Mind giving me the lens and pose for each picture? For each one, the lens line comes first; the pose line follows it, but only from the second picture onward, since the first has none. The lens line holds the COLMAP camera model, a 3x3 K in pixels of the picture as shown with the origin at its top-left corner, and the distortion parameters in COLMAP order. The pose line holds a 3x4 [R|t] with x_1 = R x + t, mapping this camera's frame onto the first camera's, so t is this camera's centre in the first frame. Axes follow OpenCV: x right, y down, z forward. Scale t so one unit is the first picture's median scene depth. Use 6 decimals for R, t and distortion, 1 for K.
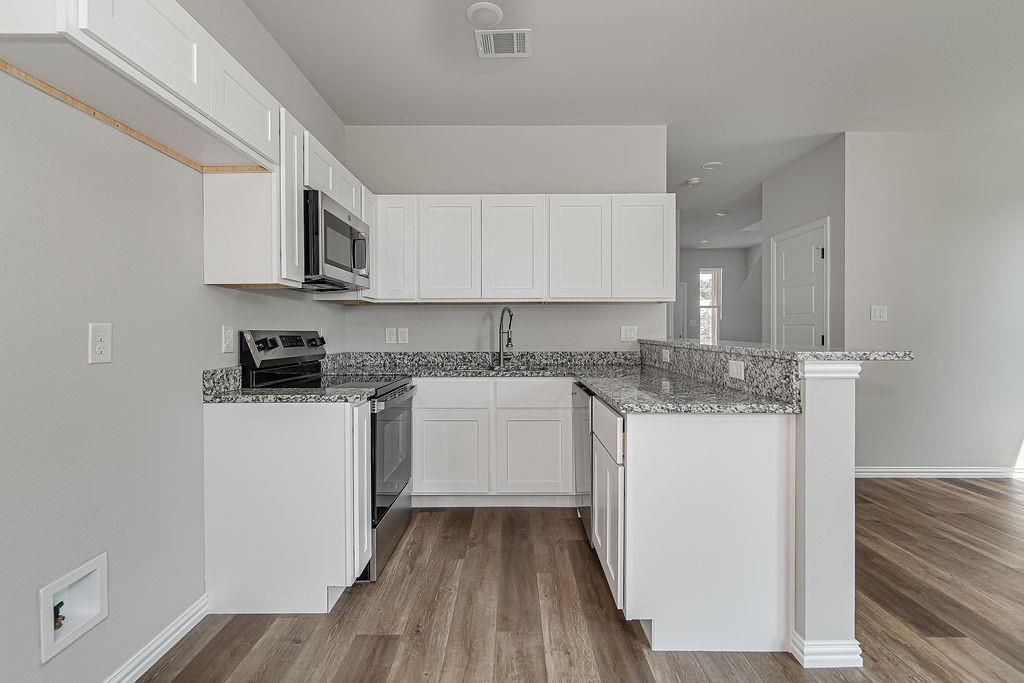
lens RADIAL K [[479.0, 0, 514.0], [0, 479.0, 332.3], [0, 0, 1]] dist [-0.004507, -0.000539]
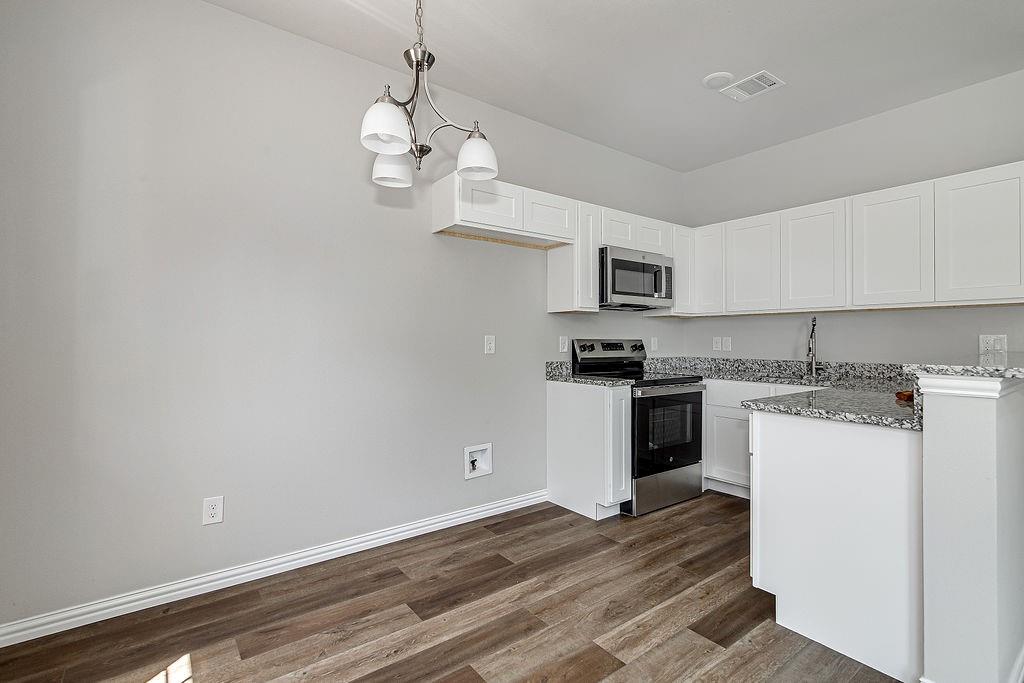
lens RADIAL K [[479.0, 0, 514.0], [0, 479.0, 332.3], [0, 0, 1]] dist [-0.004507, -0.000539]
pose [[0.595738, -0.007608, -0.803143, 0.636090], [-0.005995, 0.999885, -0.013918, -0.003030], [0.803156, 0.013106, 0.595624, -0.139240]]
